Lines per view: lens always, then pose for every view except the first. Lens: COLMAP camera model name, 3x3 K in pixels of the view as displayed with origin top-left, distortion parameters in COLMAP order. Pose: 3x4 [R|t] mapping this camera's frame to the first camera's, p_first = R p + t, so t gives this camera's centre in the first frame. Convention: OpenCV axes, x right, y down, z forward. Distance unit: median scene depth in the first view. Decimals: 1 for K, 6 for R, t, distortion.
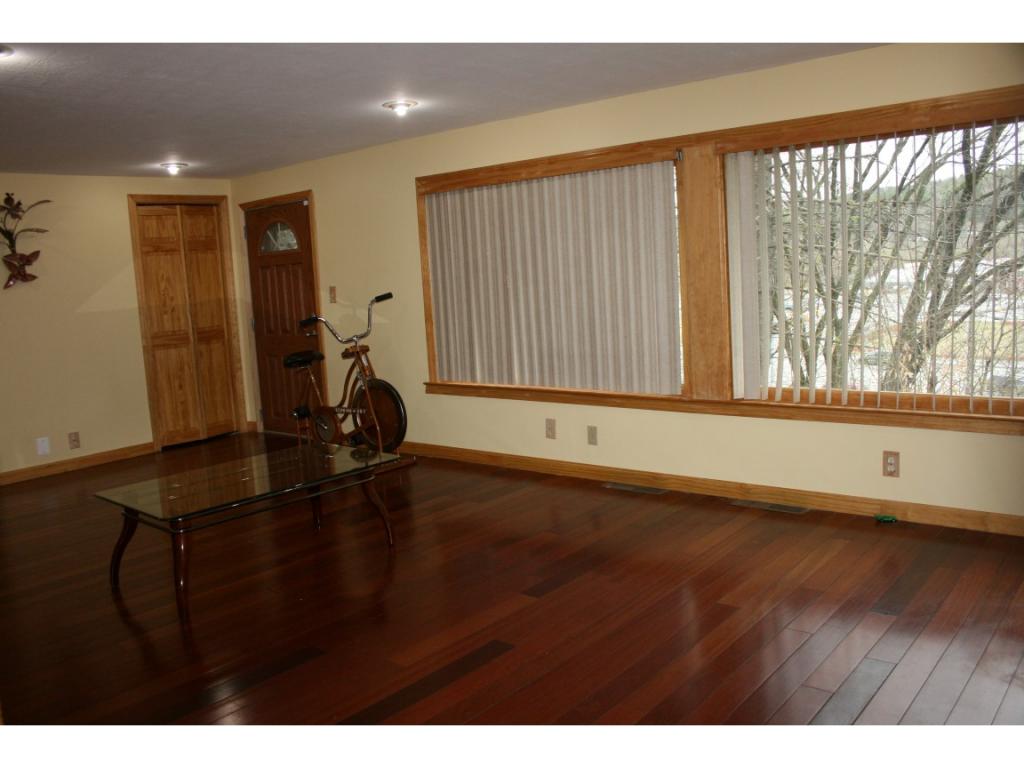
lens RADIAL K [[850.6, 0, 512.0], [0, 850.6, 384.0], [0, 0, 1]] dist [-0.159760, 0.146237]
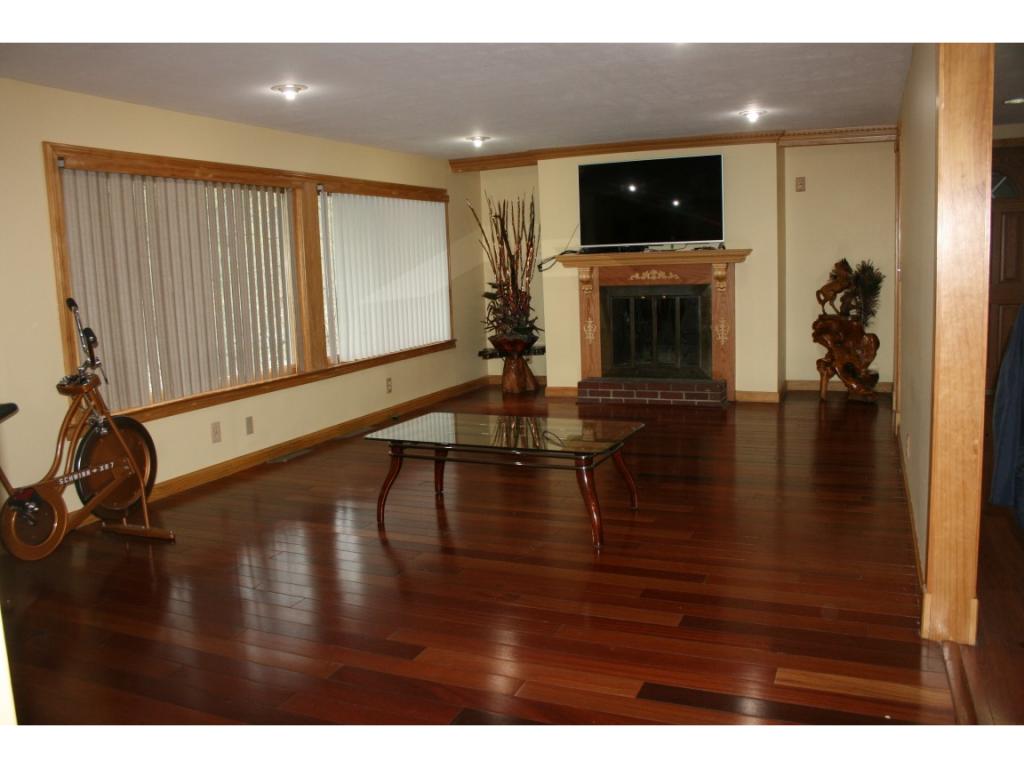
lens RADIAL K [[850.6, 0, 512.0], [0, 850.6, 384.0], [0, 0, 1]] dist [-0.159760, 0.146237]
pose [[-0.288097, -0.071266, 0.954946, -0.817714], [0.180000, 0.975421, 0.127098, -0.053767], [-0.940532, 0.208507, -0.268188, 0.765571]]
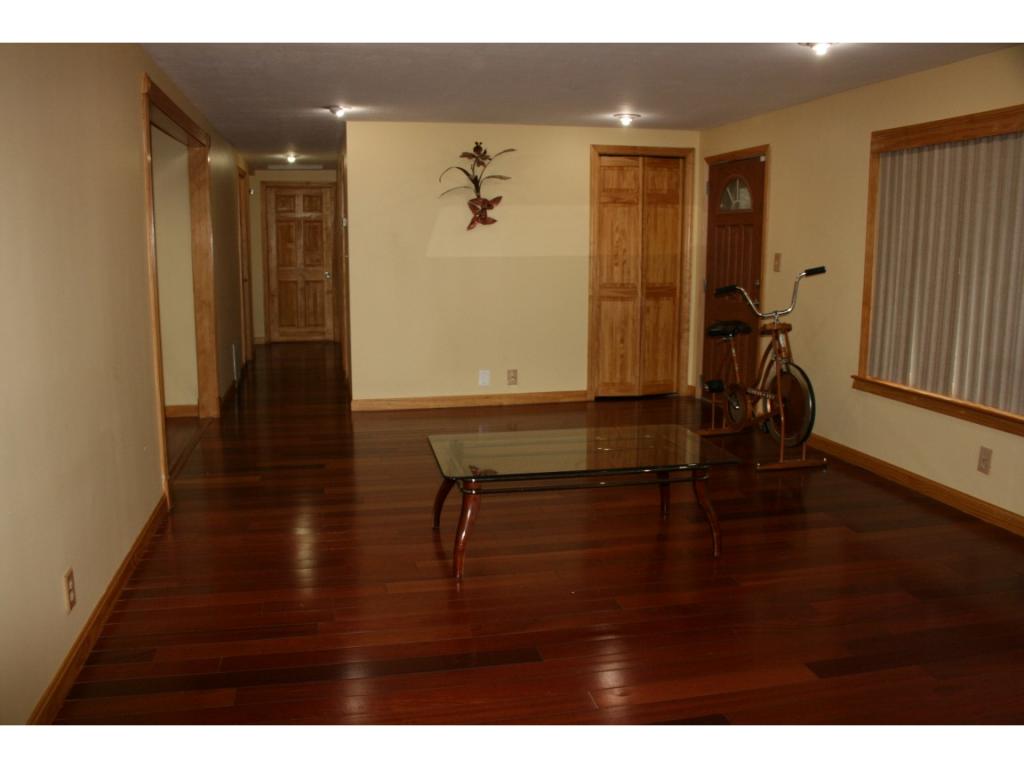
lens RADIAL K [[850.6, 0, 512.0], [0, 850.6, 384.0], [0, 0, 1]] dist [-0.159760, 0.146237]
pose [[0.791676, 0.161536, -0.589199, 0.109884], [-0.130318, 0.986866, 0.095461, -0.026166], [0.596881, 0.001209, 0.802329, 0.115863]]
